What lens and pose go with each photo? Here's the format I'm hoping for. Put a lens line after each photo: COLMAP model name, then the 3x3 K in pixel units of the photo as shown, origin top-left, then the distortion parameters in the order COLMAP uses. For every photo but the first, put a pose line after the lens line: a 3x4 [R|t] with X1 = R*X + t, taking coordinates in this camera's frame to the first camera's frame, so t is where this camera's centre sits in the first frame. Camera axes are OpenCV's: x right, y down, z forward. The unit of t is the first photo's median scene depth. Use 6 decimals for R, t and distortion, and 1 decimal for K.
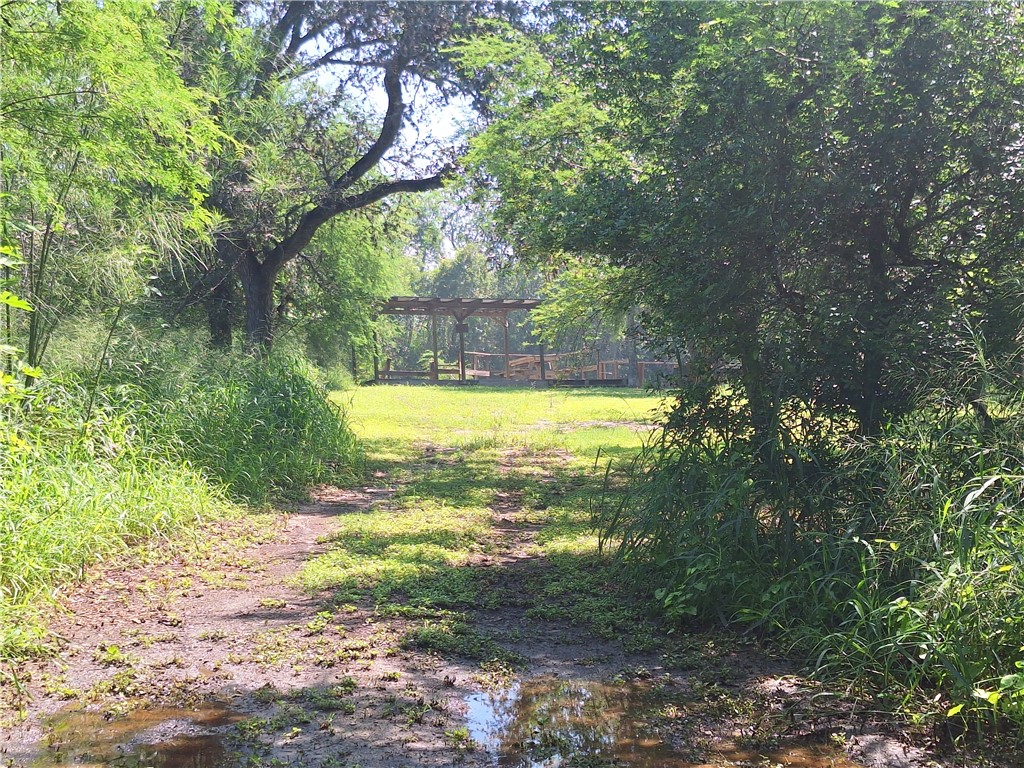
lens RADIAL K [[690.4, 0, 506.4], [0, 690.4, 384.3], [0, 0, 1]] dist [-0.000204, -0.000384]
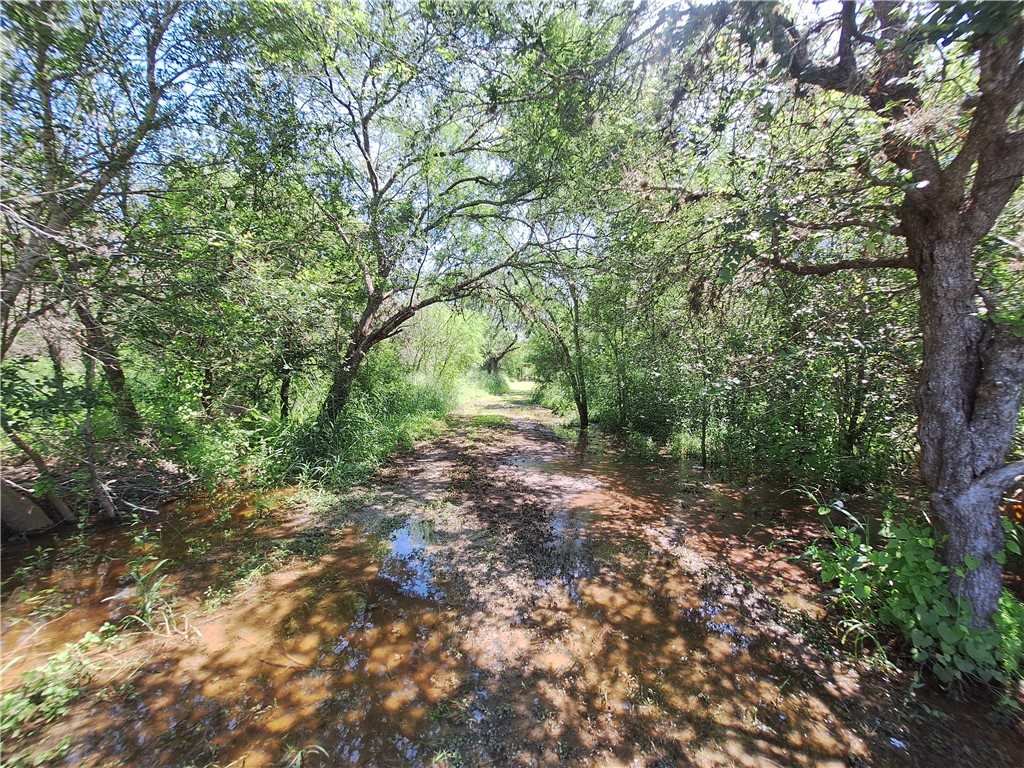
lens RADIAL K [[401.7, 0, 514.1], [0, 401.7, 389.0], [0, 0, 1]] dist [-0.005819, 0.000483]
pose [[0.964444, 0.012416, -0.263997, 0.769033], [-0.015896, 0.999813, -0.011052, 0.116668], [0.263810, 0.014855, 0.964460, -2.457389]]
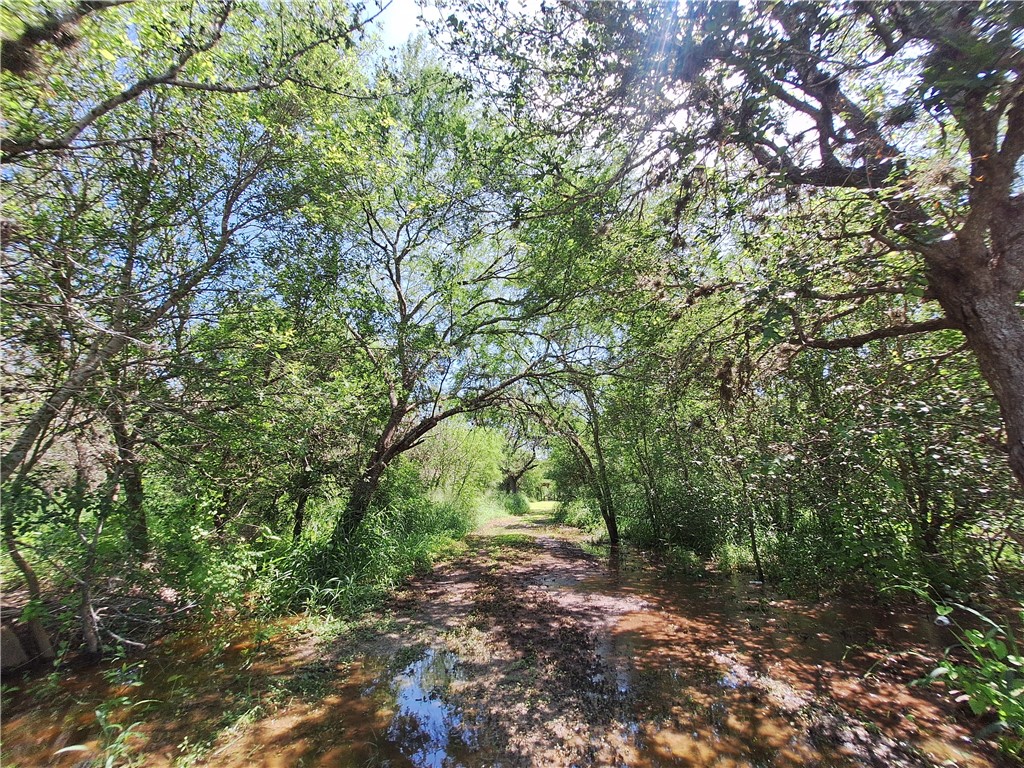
lens RADIAL K [[401.7, 0, 514.1], [0, 401.7, 389.0], [0, 0, 1]] dist [-0.005819, 0.000483]
pose [[0.951063, -0.107144, -0.289827, 0.757925], [0.015756, 0.953554, -0.300811, 0.132434], [0.308595, 0.281524, 0.908578, -2.447949]]
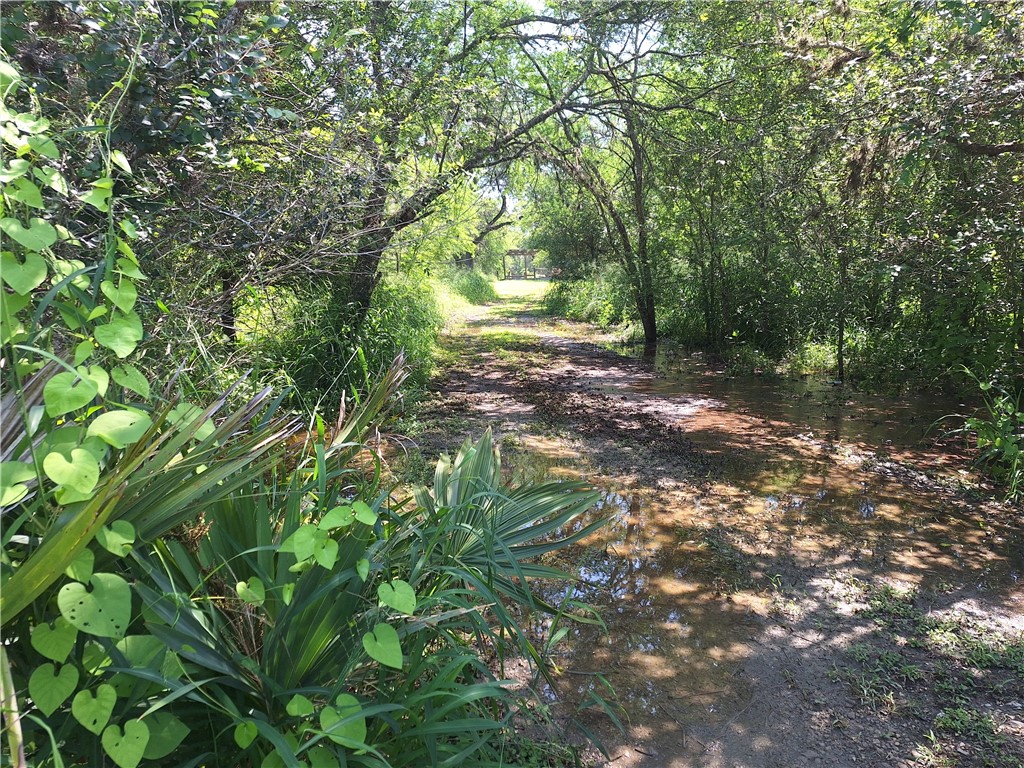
lens RADIAL K [[690.4, 0, 506.4], [0, 690.4, 384.3], [0, 0, 1]] dist [-0.000204, -0.000384]
pose [[0.972387, 0.005101, -0.233320, 0.705198], [0.023729, 0.992419, 0.120587, 0.118397], [0.232167, -0.122794, 0.964894, -2.638741]]
